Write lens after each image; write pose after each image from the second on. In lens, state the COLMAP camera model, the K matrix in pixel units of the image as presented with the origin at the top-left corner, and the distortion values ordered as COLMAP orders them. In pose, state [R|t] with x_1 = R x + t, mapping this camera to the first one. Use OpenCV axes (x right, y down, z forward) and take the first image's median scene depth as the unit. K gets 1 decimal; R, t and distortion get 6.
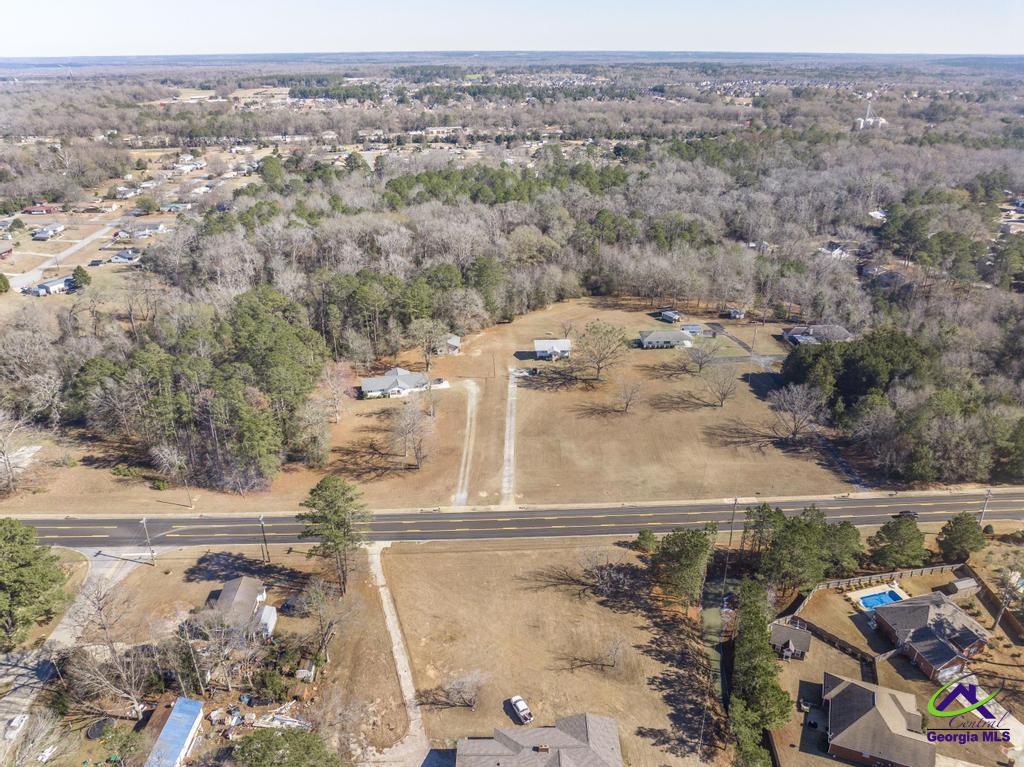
lens RADIAL K [[720.5, 0, 509.8], [0, 720.5, 389.0], [0, 0, 1]] dist [-0.060295, 0.034870]
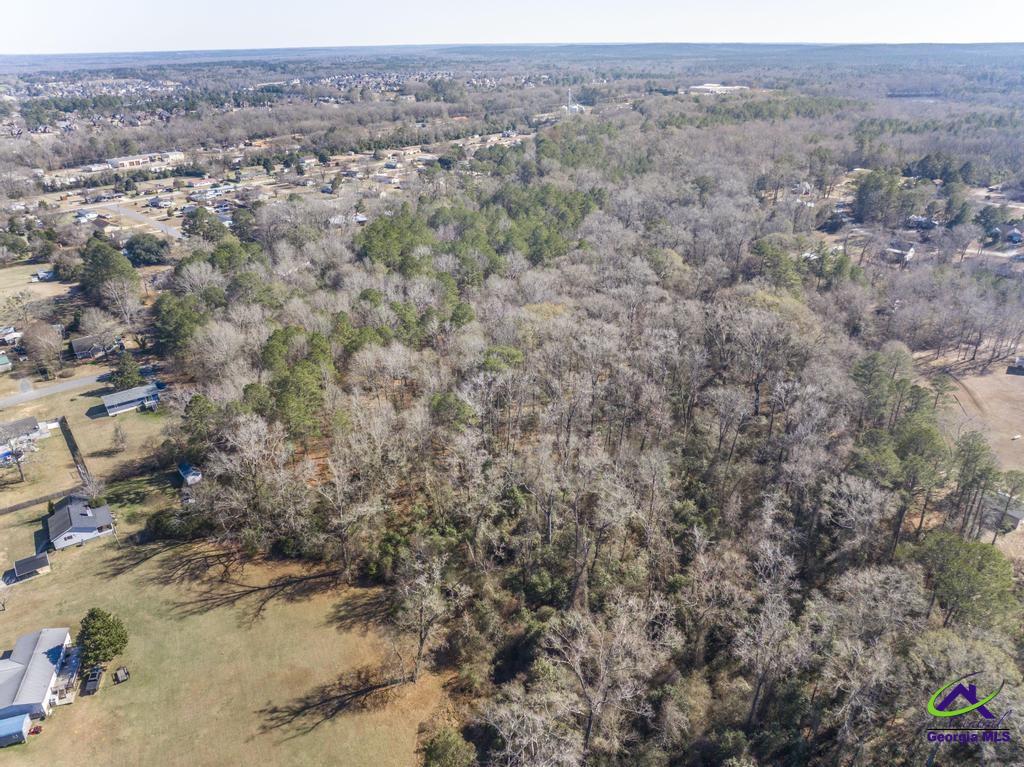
lens RADIAL K [[720.5, 0, 513.8], [0, 720.5, 382.5], [0, 0, 1]] dist [-0.060295, 0.034870]
pose [[0.815093, -0.257380, 0.519018, -0.201212], [0.259148, 0.963247, 0.070694, -0.088355], [-0.518137, 0.076880, 0.851835, 0.187663]]
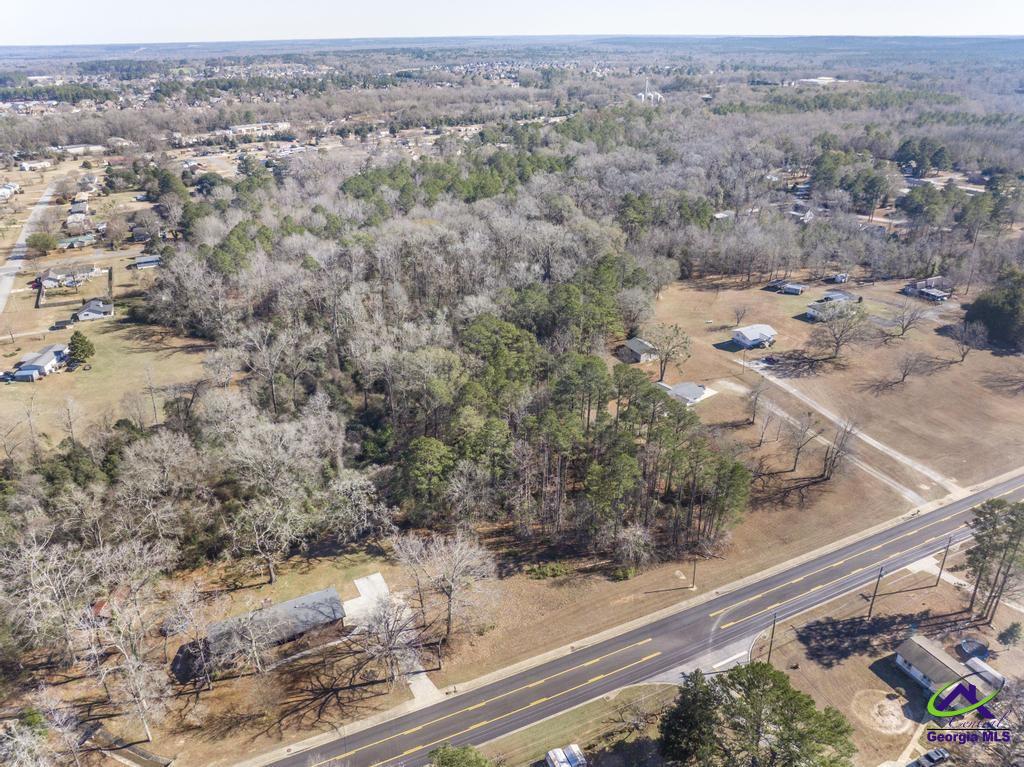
lens RADIAL K [[720.5, 0, 510.9], [0, 720.5, 377.6], [0, 0, 1]] dist [-0.060295, 0.034870]
pose [[0.917564, -0.179682, 0.354671, -0.158631], [0.178969, 0.983228, 0.035112, -0.024528], [-0.355031, 0.031257, 0.934332, 0.053349]]
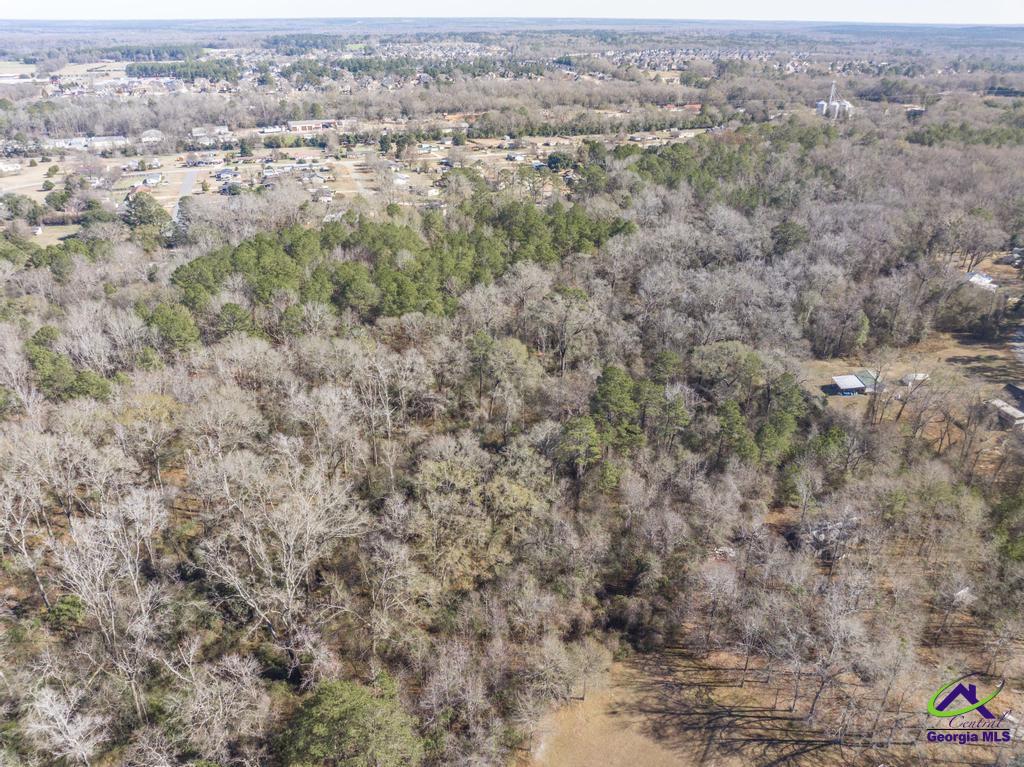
lens RADIAL K [[720.5, 0, 507.3], [0, 720.5, 386.3], [0, 0, 1]] dist [-0.060295, 0.034870]
pose [[0.990213, -0.059797, 0.126106, 0.001377], [0.055286, 0.997710, 0.038976, -0.099630], [-0.128147, -0.031623, 0.991251, 0.207823]]
